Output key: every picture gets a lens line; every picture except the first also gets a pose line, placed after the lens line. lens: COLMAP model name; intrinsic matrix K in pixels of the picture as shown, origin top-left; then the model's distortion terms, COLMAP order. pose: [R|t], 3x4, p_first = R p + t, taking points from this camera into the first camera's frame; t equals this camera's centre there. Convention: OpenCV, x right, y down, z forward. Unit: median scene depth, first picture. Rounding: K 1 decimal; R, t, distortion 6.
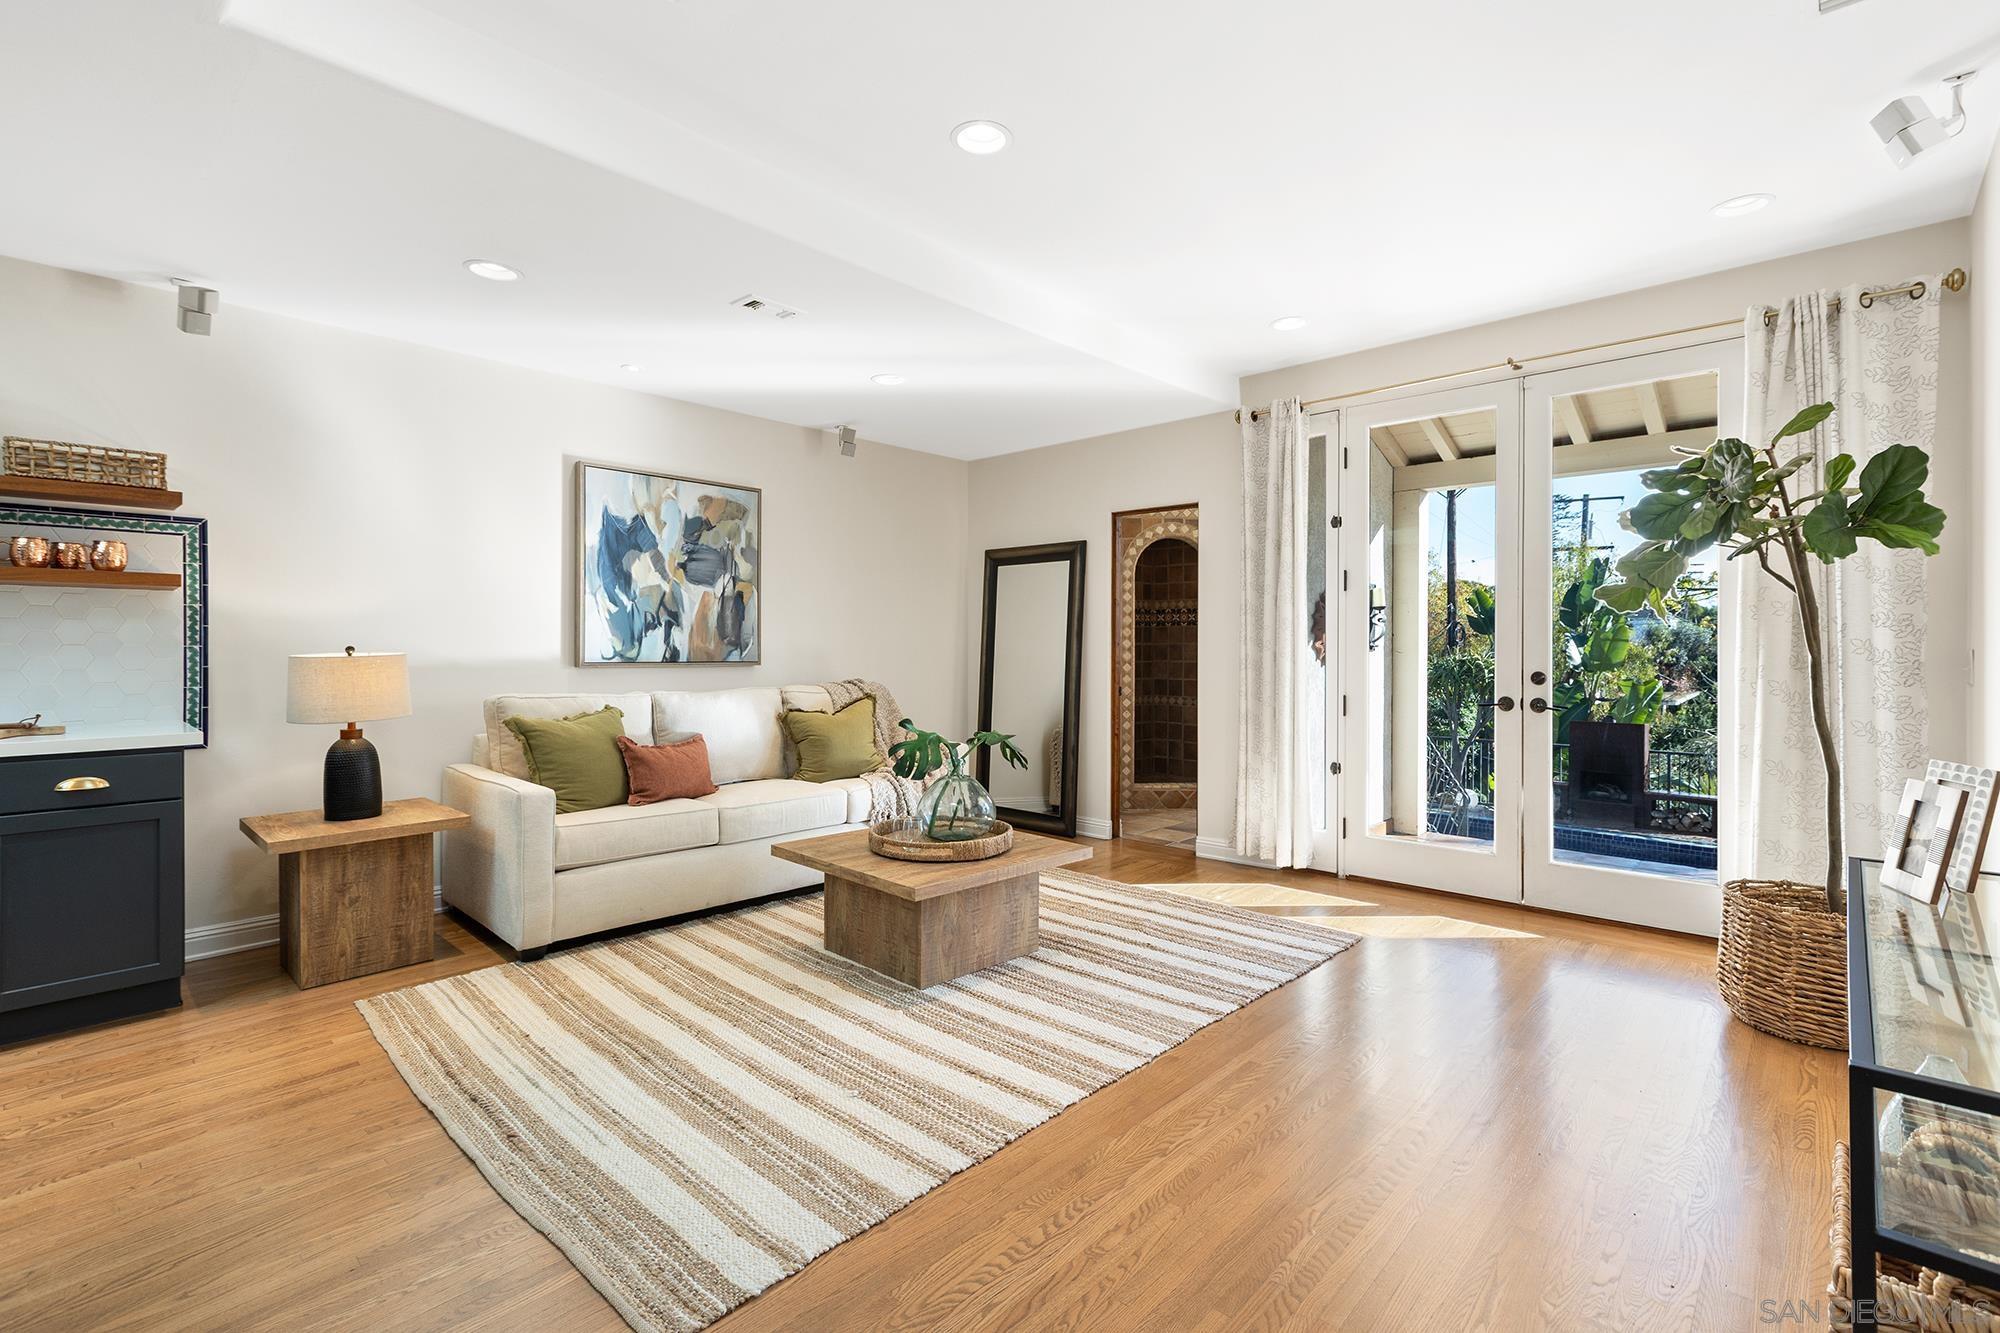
lens RADIAL K [[892.7, 0, 1007.7], [0, 892.7, 647.9], [0, 0, 1]] dist [0.002270, -0.000263]
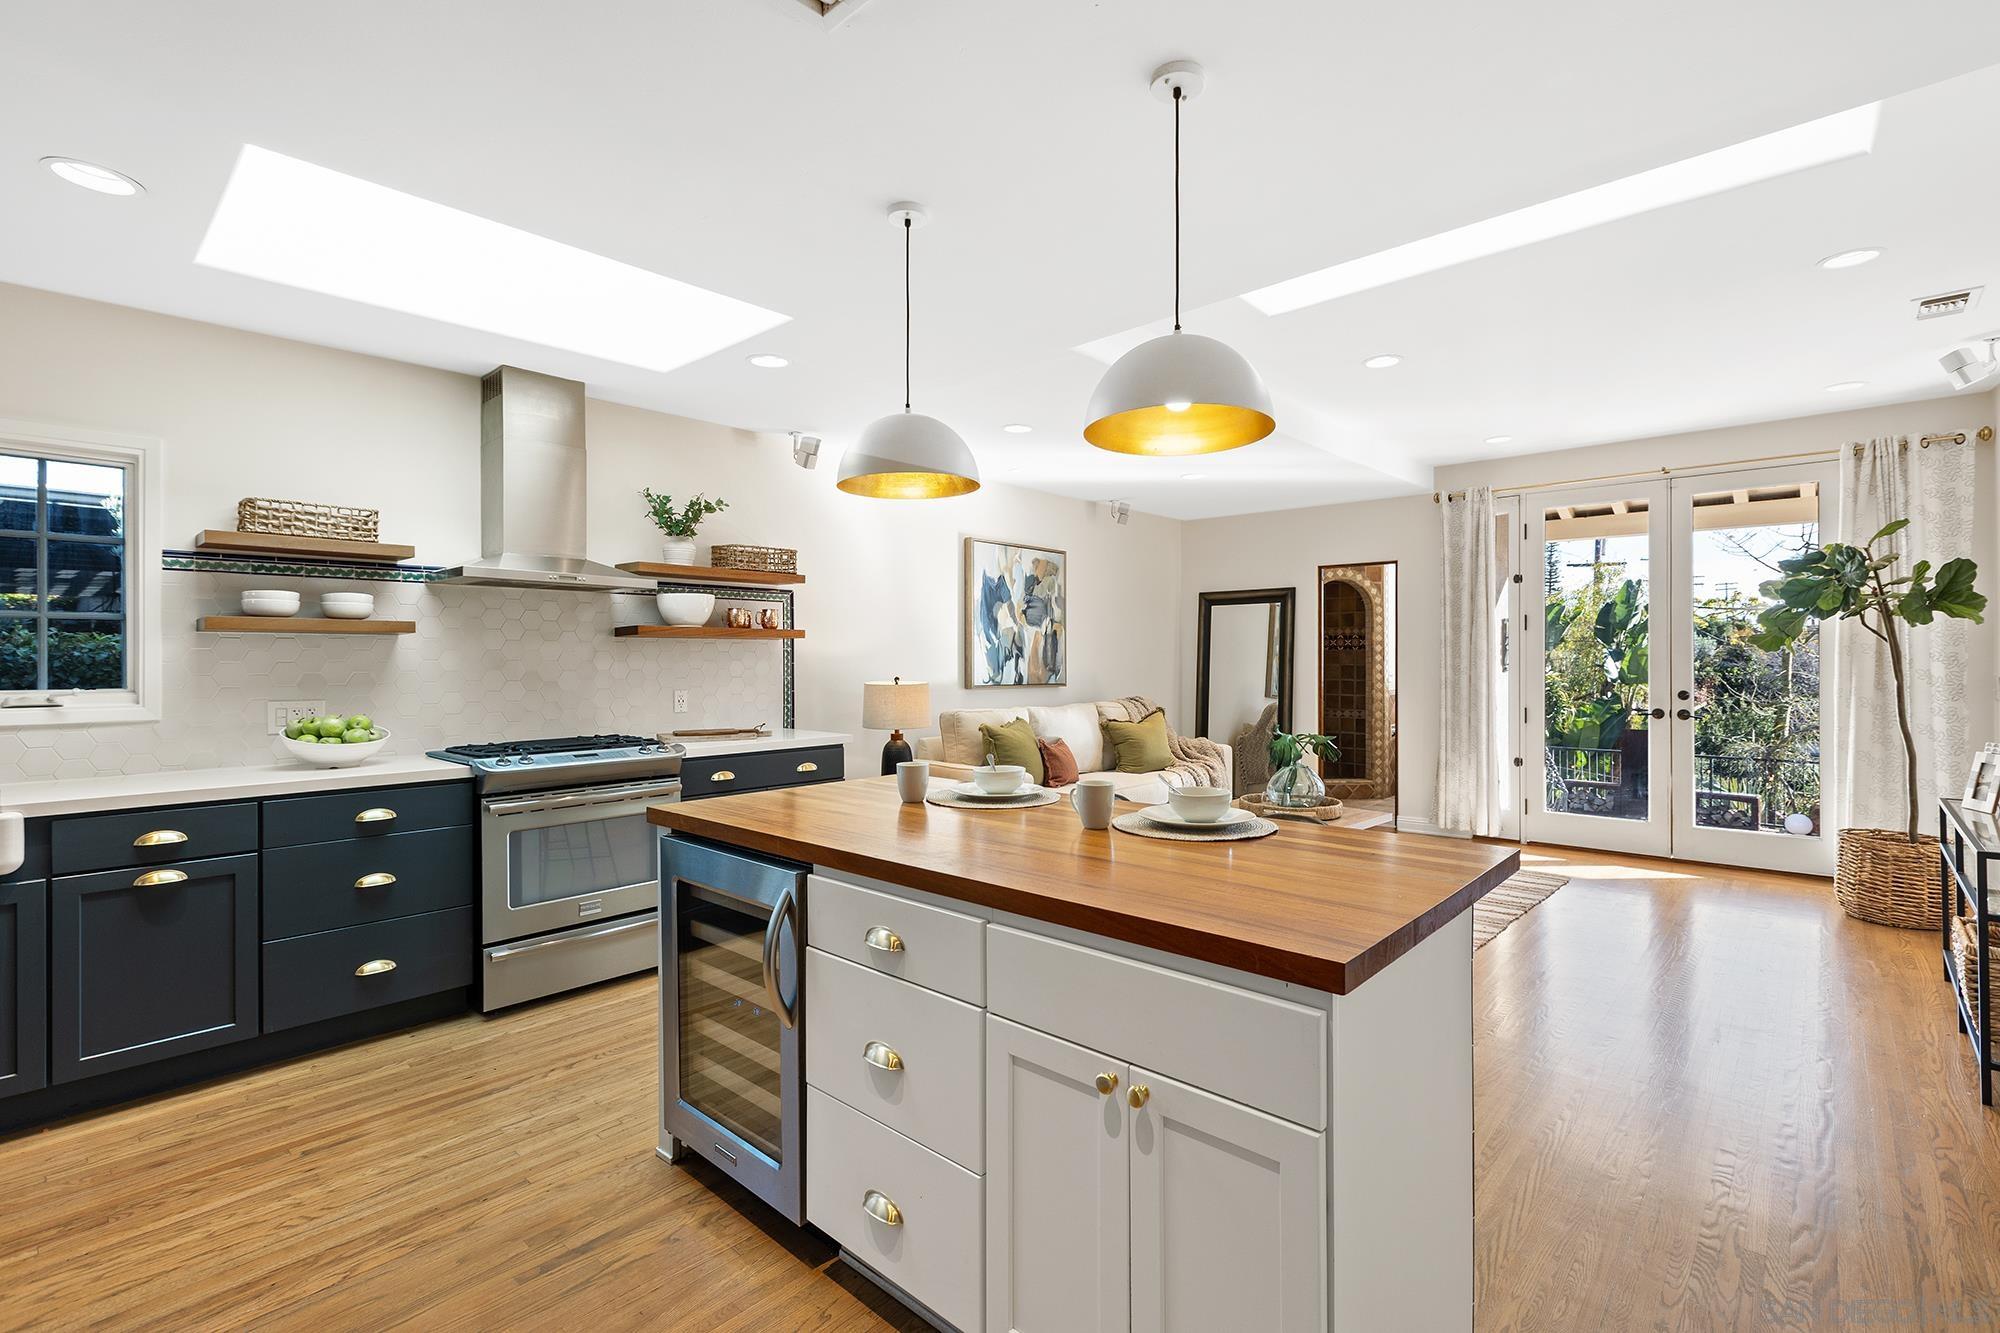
lens RADIAL K [[895.6, 0, 1004.9], [0, 895.6, 657.9], [0, 0, 1]] dist [0.000969, -0.000189]
pose [[0.999990, -0.003223, 0.003027, -0.556085], [0.003230, 0.999993, -0.002110, -0.029311], [-0.003020, 0.002119, 0.999993, -0.469447]]
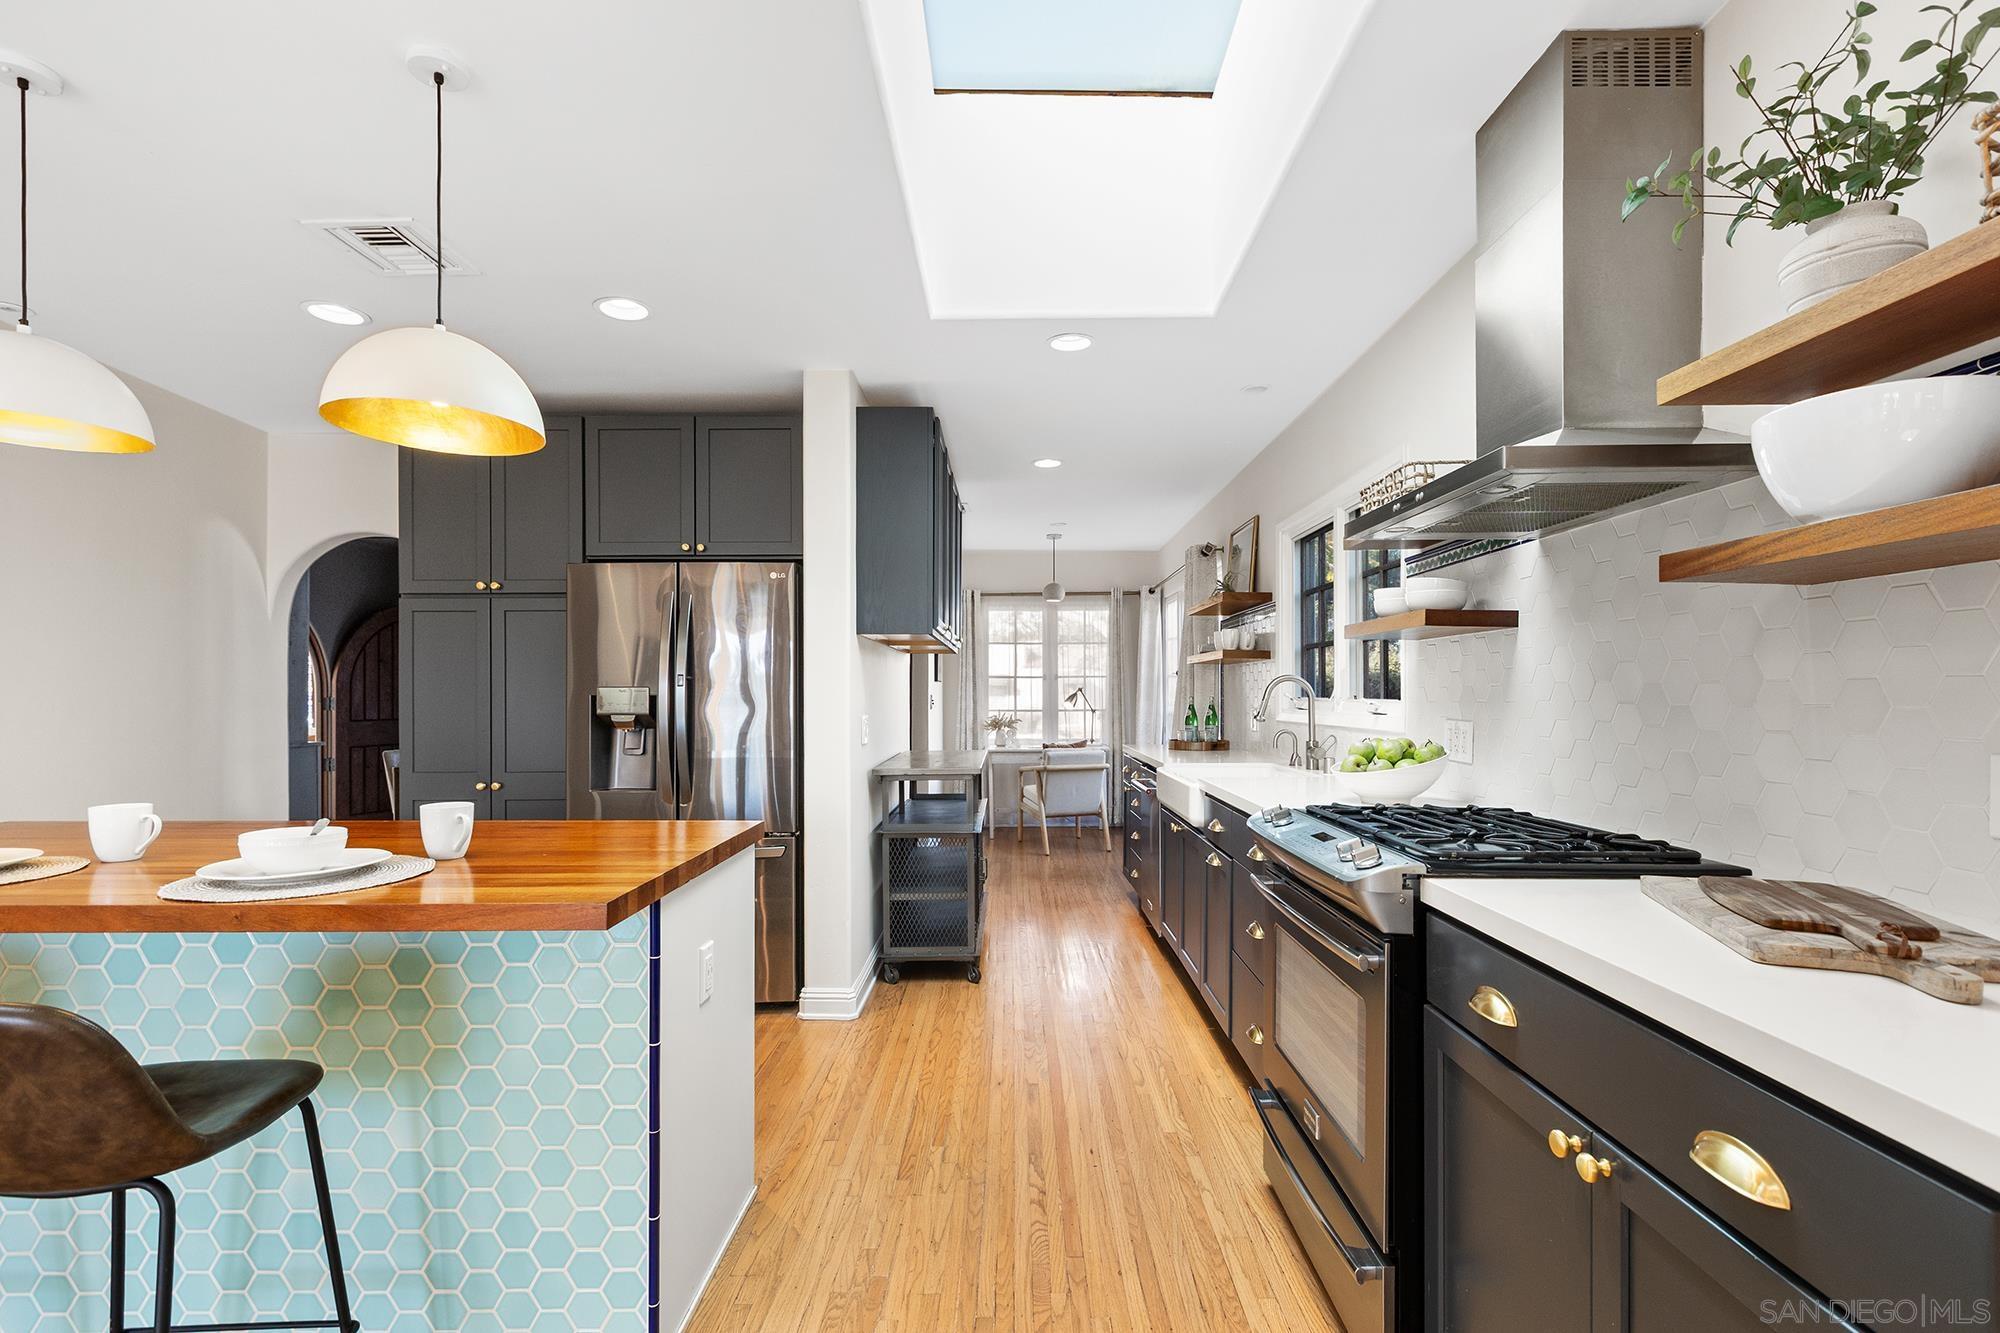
lens RADIAL K [[917.1, 0, 1012.4], [0, 917.1, 693.6], [0, 0, 1]] dist [0.004585, 0.000653]
pose [[-0.733563, 0.000150, -0.679621, -0.507484], [-0.000626, 0.999999, 0.000896, -0.010007], [0.679621, 0.001083, -0.733563, 0.855479]]
